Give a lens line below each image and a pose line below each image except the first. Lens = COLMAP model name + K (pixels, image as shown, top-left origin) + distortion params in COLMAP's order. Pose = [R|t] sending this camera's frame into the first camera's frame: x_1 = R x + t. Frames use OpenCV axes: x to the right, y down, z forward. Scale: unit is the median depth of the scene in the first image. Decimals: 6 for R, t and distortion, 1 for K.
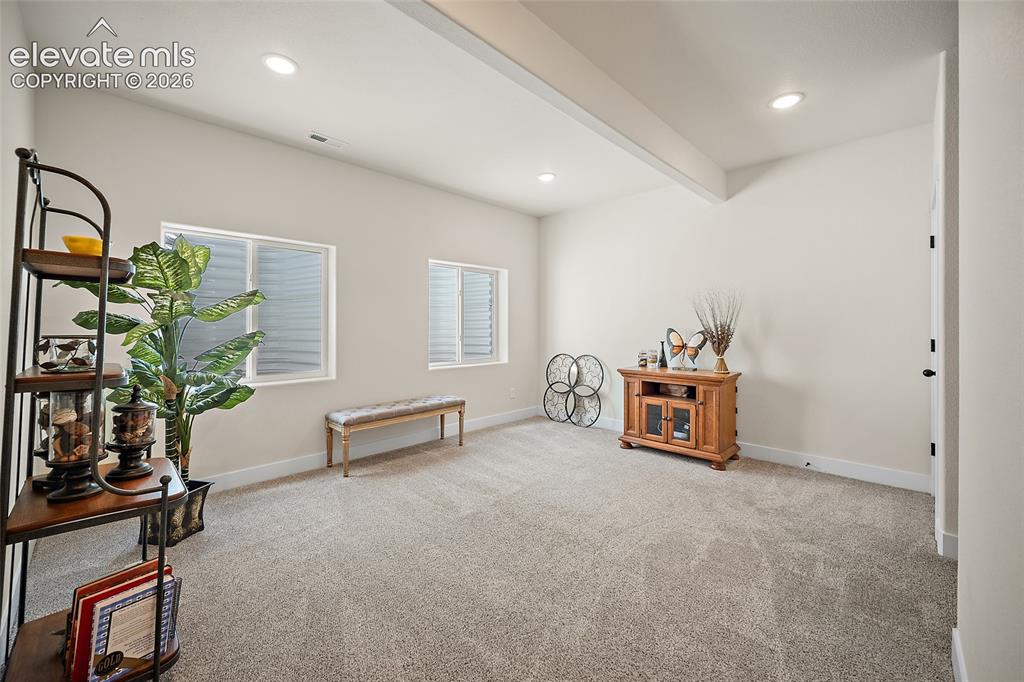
lens RADIAL K [[403.9, 0, 507.2], [0, 403.9, 323.5], [0, 0, 1]] dist [-0.003489, -0.000347]
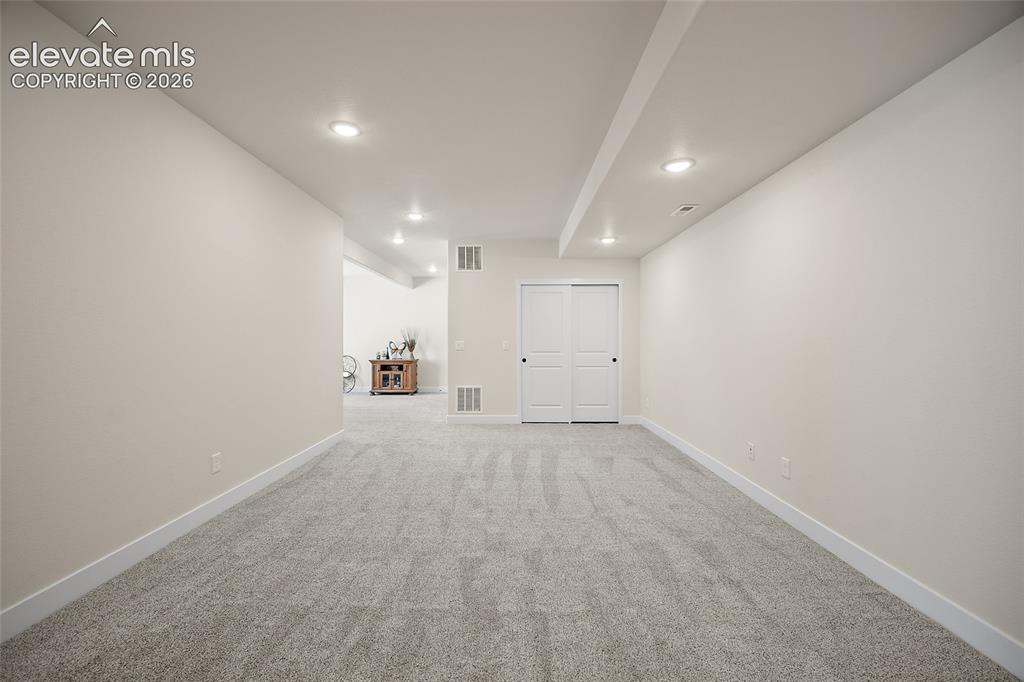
lens RADIAL K [[403.9, 0, 511.9], [0, 403.9, 341.6], [0, 0, 1]] dist [-0.003489, -0.000347]
pose [[0.711856, -0.005507, 0.702304, -0.762171], [-0.003190, 0.999934, 0.011075, -0.015480], [-0.702318, -0.010124, 0.711791, -1.183571]]
